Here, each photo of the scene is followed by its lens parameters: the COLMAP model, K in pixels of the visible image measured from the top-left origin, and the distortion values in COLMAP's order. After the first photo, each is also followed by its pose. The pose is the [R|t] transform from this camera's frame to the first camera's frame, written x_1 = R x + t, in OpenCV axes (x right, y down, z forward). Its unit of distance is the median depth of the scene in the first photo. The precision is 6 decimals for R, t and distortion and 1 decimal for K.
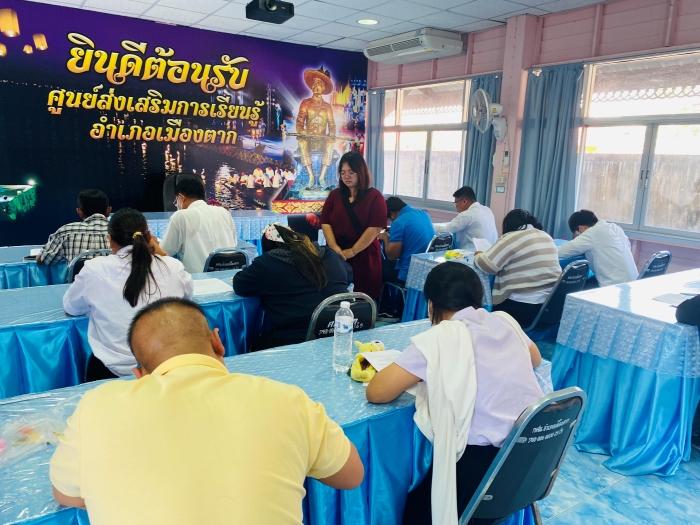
lens RADIAL K [[535.1, 0, 350.3], [0, 535.1, 262.1], [0, 0, 1]] dist [0.001154, -0.017240]
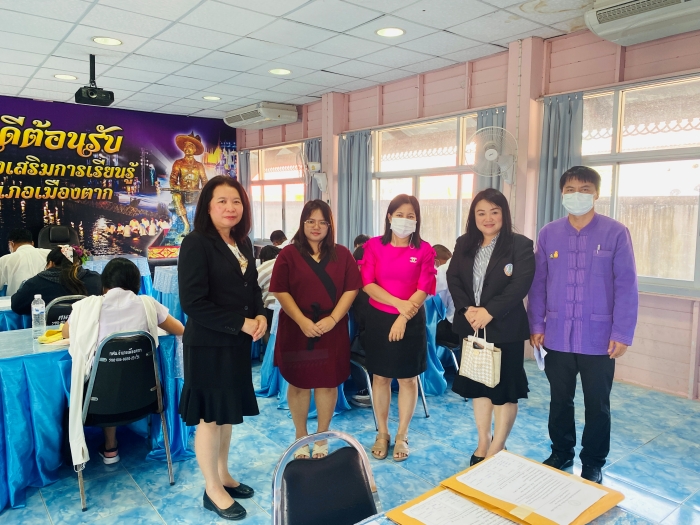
lens RADIAL K [[535.1, 0, 381.9], [0, 535.1, 260.7], [0, 0, 1]] dist [0.001154, -0.017240]
pose [[0.995056, -0.036650, 0.092303, 0.260608], [0.044869, 0.995056, -0.088604, 0.040454], [-0.088599, 0.092307, 0.991781, -0.187448]]
